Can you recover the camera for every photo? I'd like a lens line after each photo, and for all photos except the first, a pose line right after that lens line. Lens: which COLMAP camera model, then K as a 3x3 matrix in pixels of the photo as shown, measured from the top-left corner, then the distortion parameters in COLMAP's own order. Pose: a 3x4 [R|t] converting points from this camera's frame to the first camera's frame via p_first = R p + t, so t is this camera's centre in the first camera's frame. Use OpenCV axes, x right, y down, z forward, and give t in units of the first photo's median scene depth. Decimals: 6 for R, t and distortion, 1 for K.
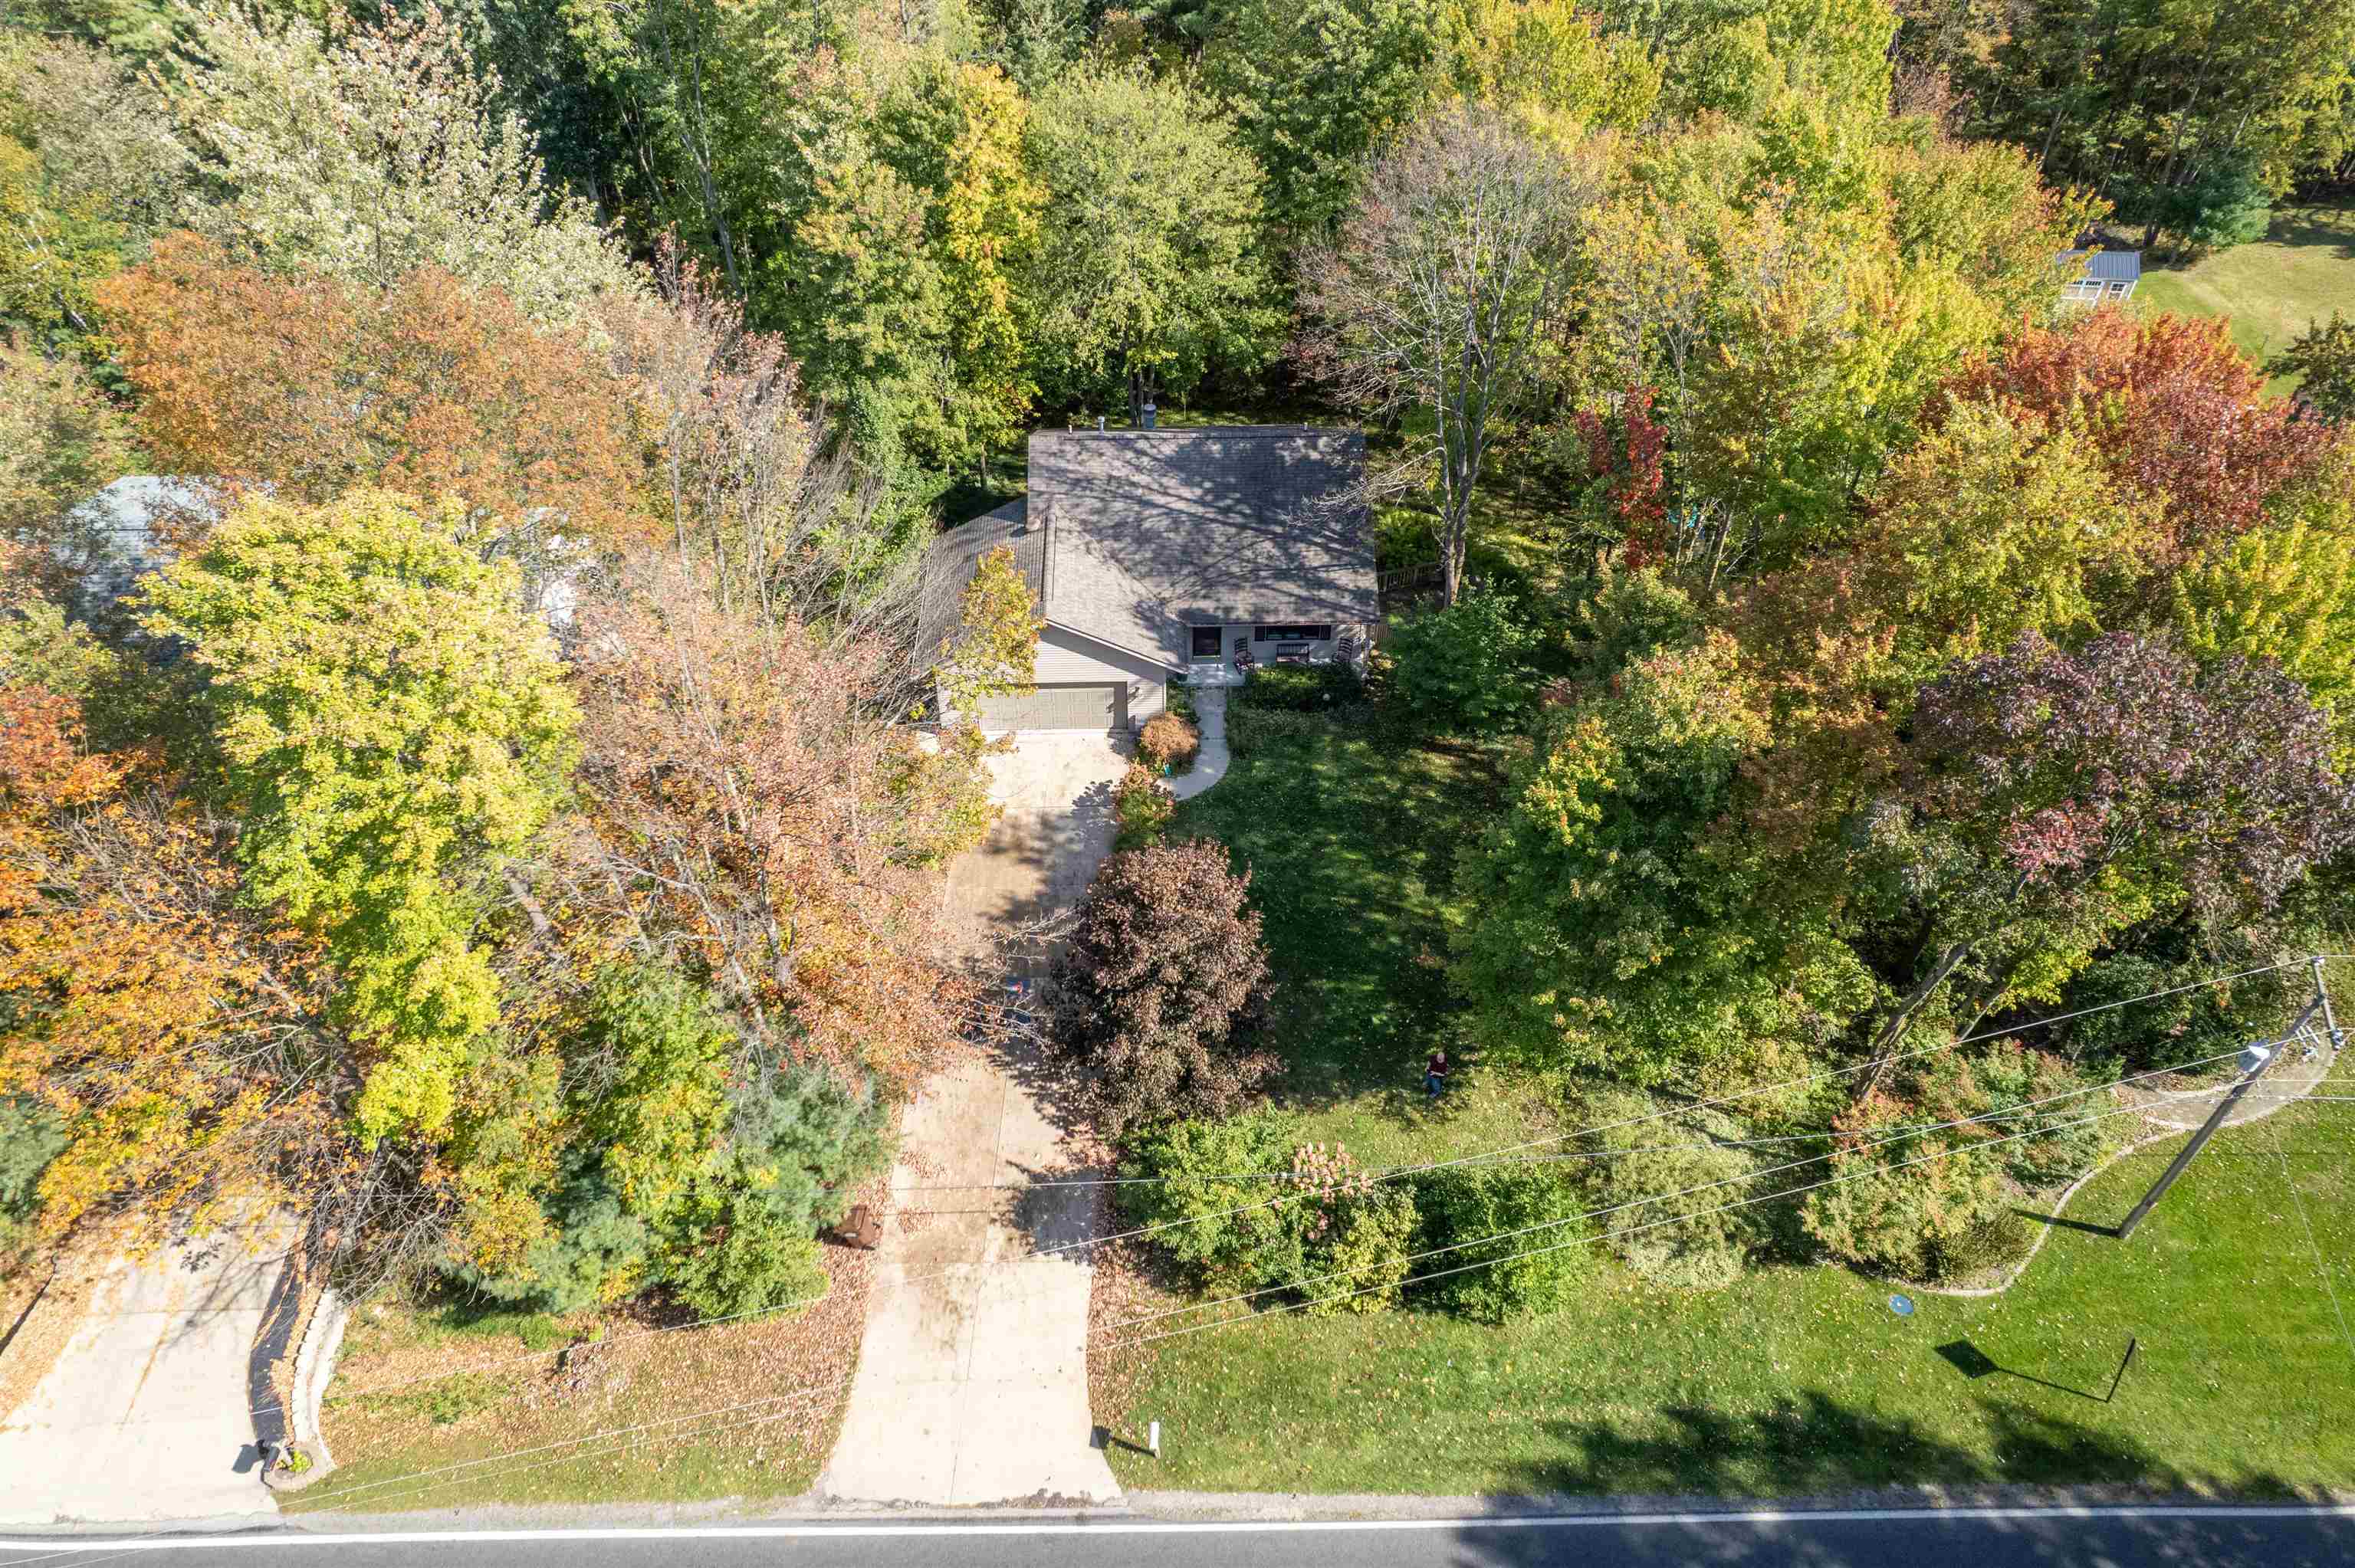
lens RADIAL K [[1495.3, 0, 1183.7], [0, 1495.3, 794.6], [0, 0, 1]] dist [0.004207, -0.002365]
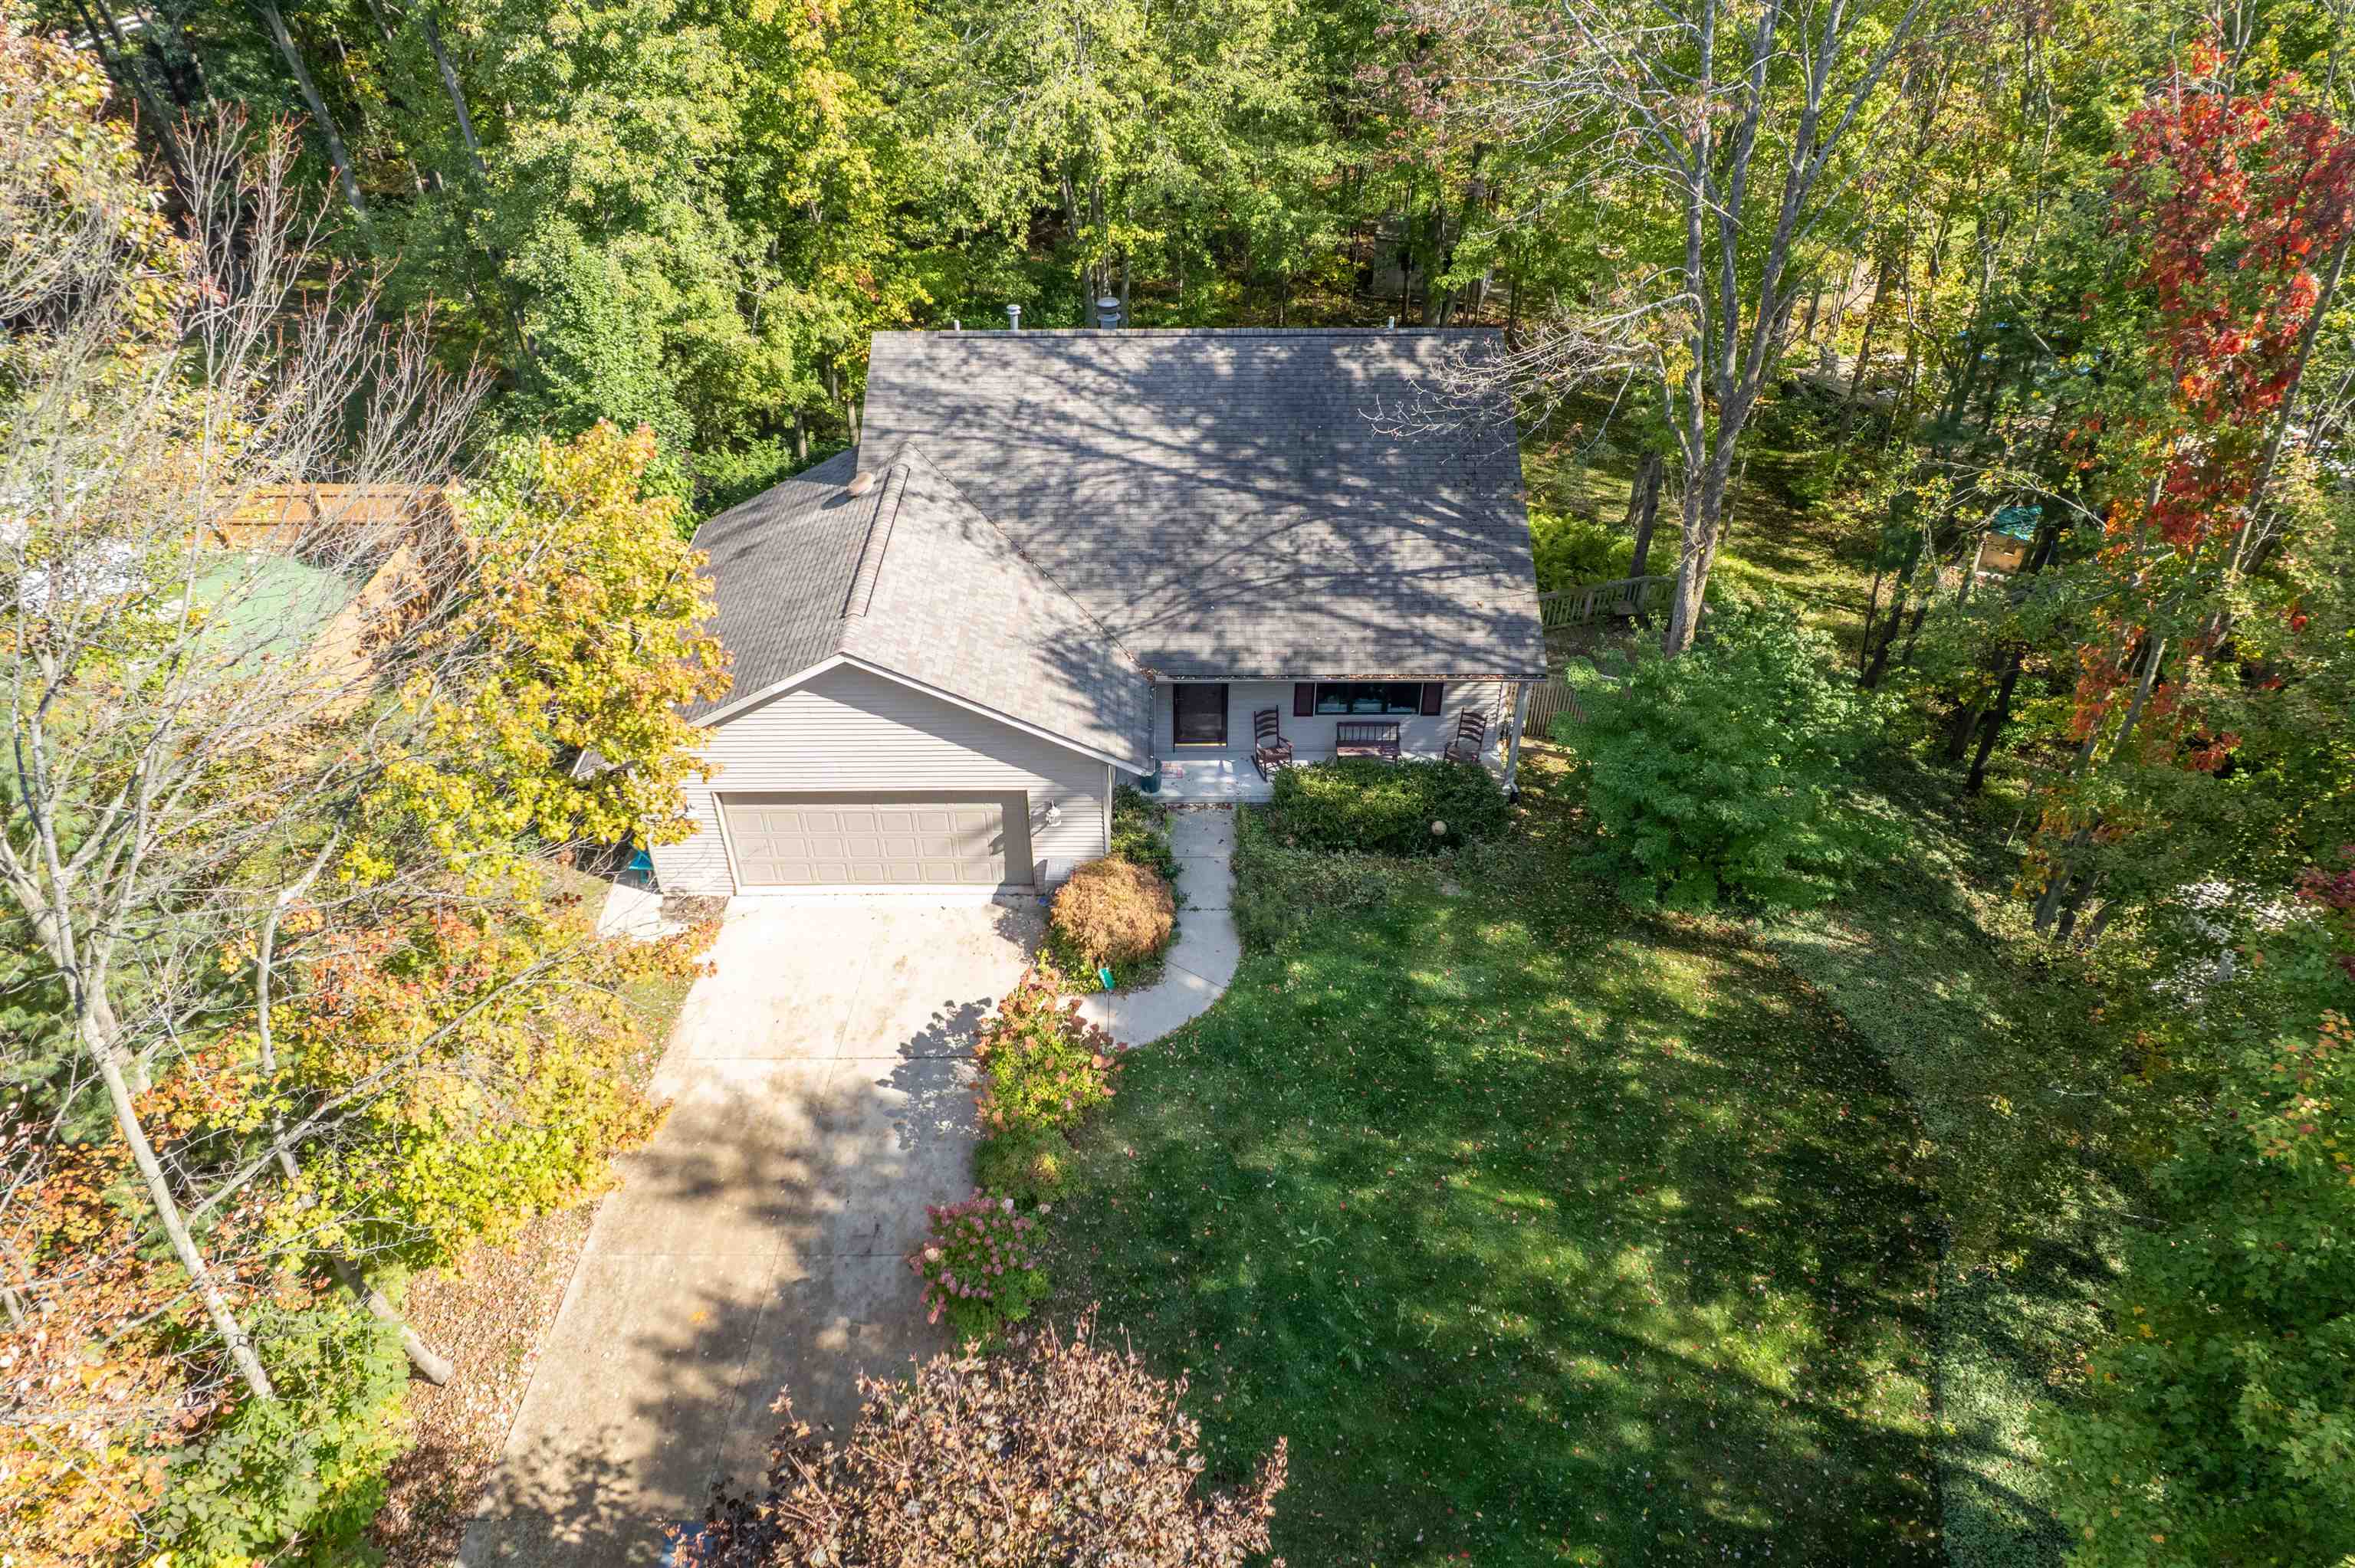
lens RADIAL K [[1495.3, 0, 1120.5], [0, 1495.3, 777.7], [0, 0, 1]] dist [0.004207, -0.002365]
pose [[0.997758, 0.013079, -0.065641, 0.022948], [-0.018443, 0.996478, -0.081799, -0.039568], [0.064340, 0.082826, 0.994485, 0.497027]]
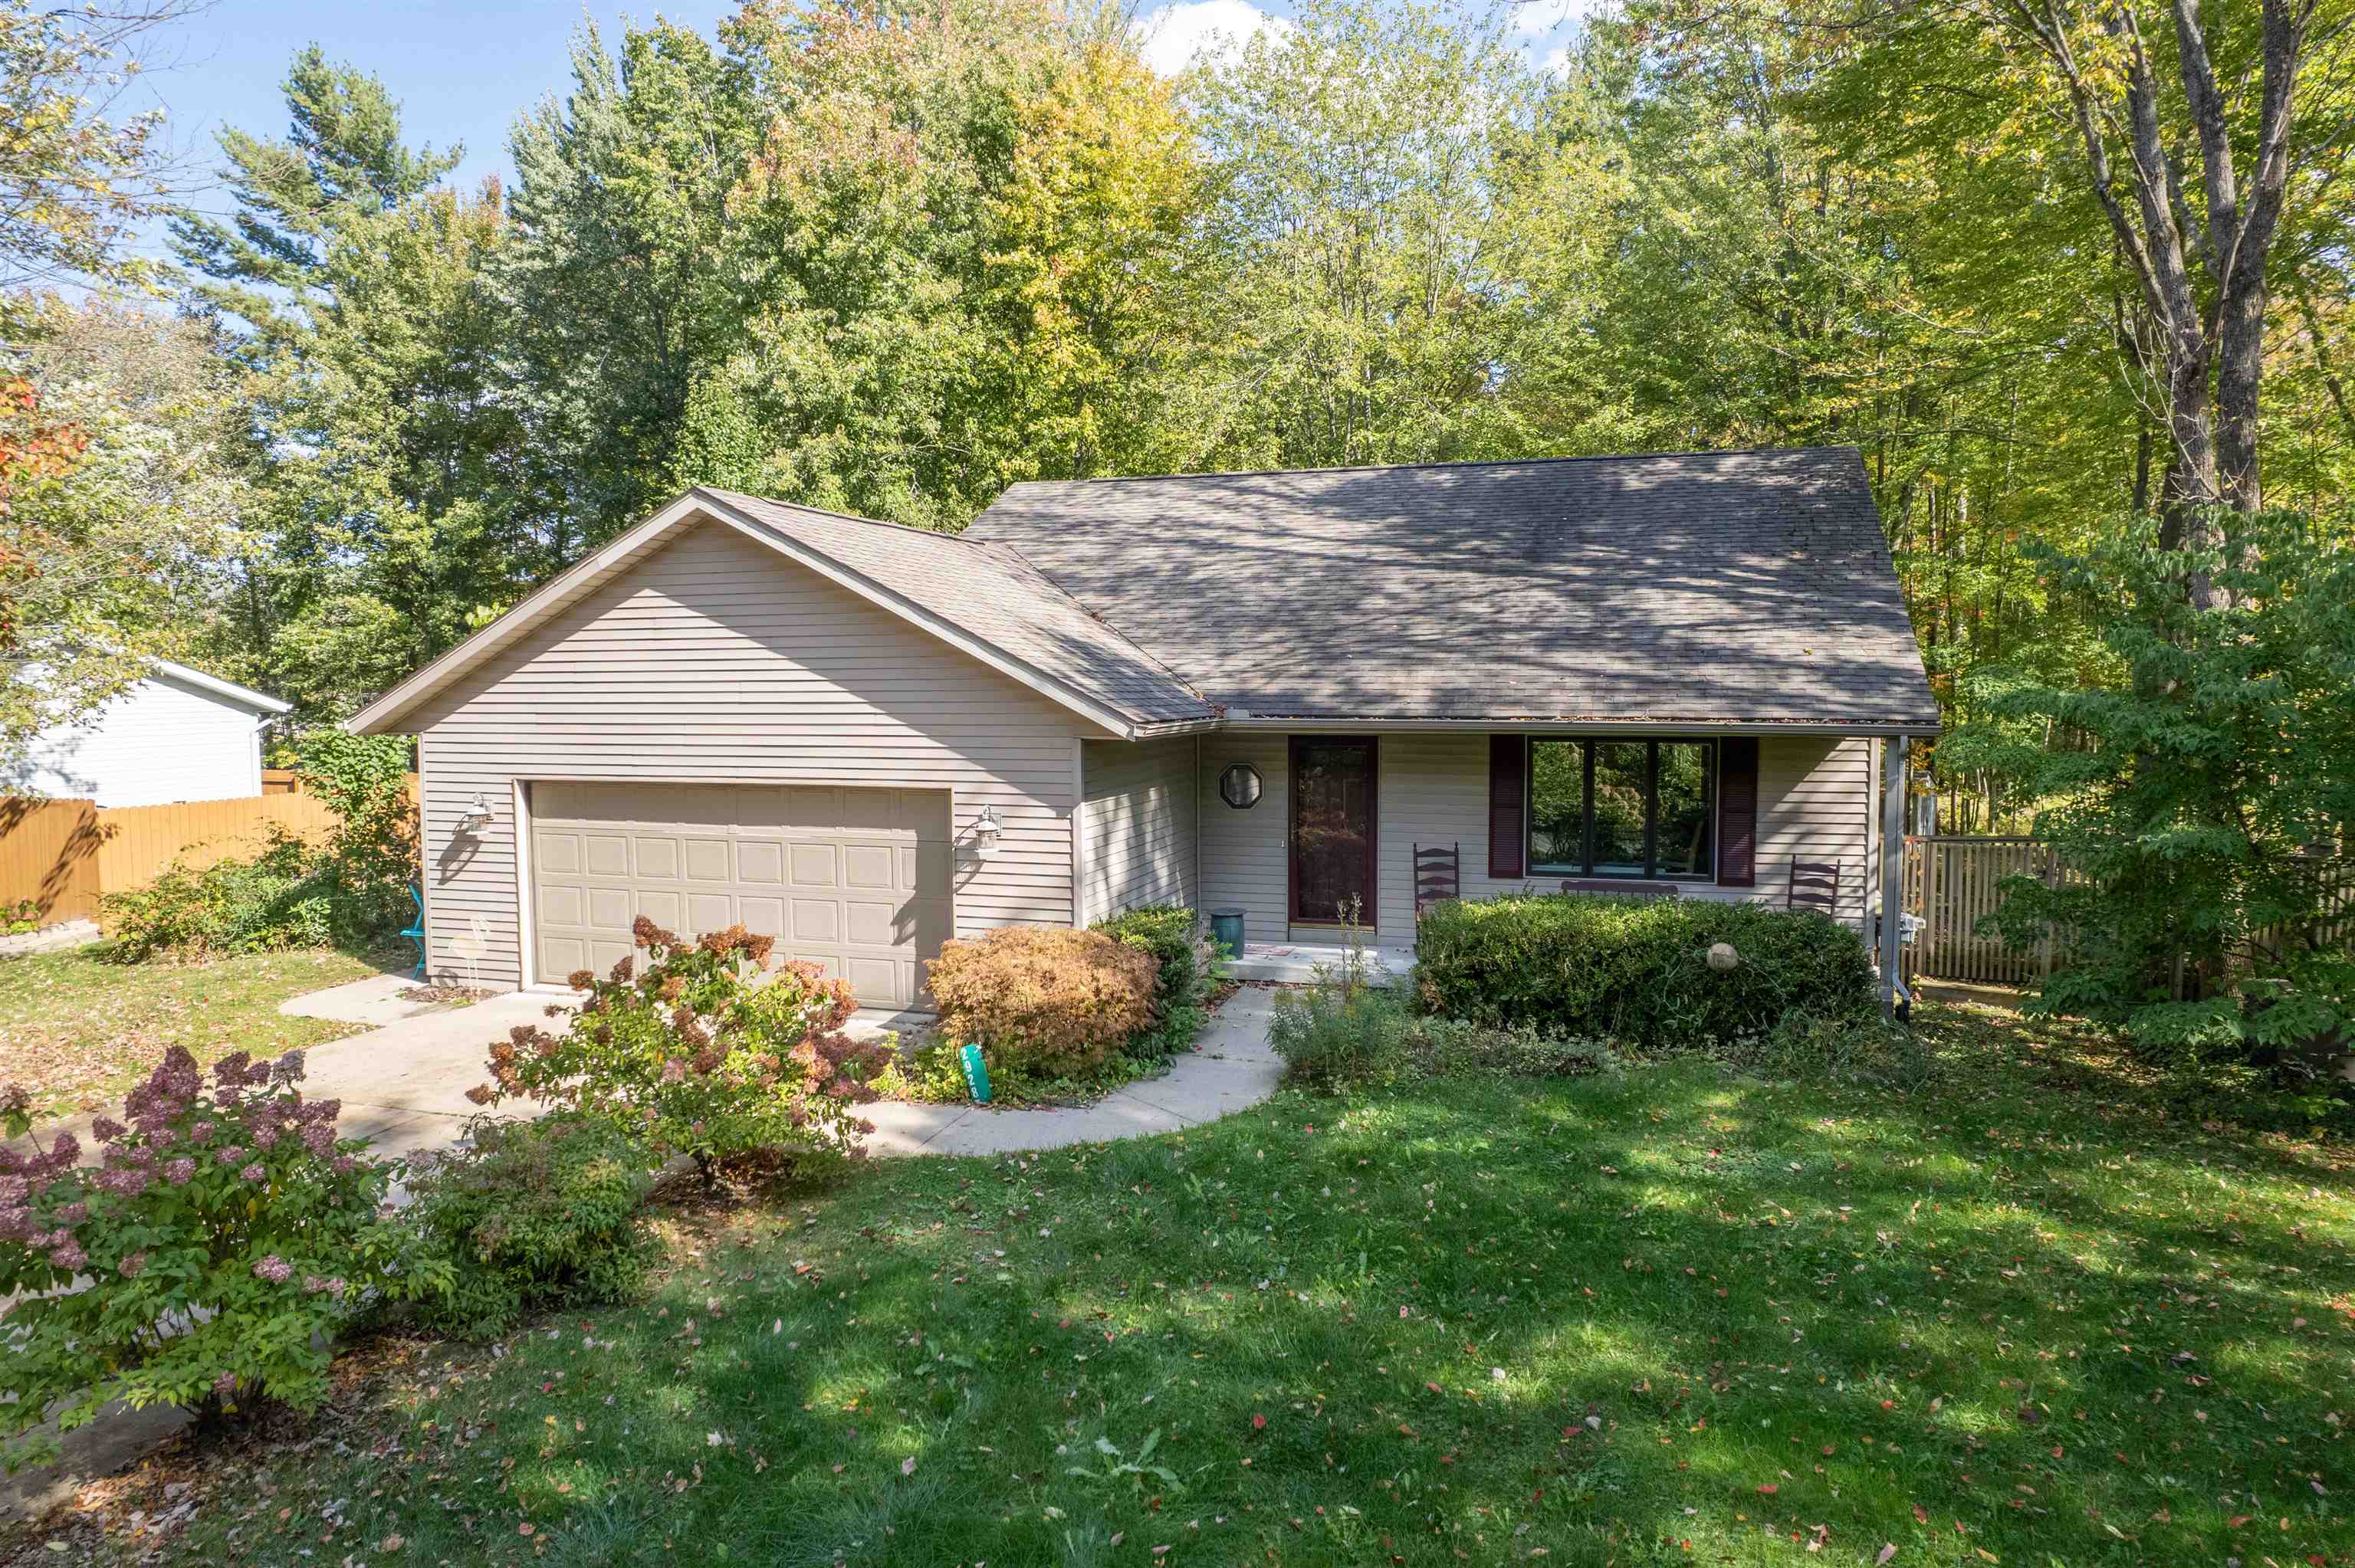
lens RADIAL K [[1495.3, 0, 1166.7], [0, 1495.3, 785.8], [0, 0, 1]] dist [0.004207, -0.002365]
pose [[0.929344, -0.007265, -0.369143, 0.101679], [-0.232585, 0.764970, -0.600604, 0.081643], [0.286747, 0.644025, 0.709231, 0.774686]]
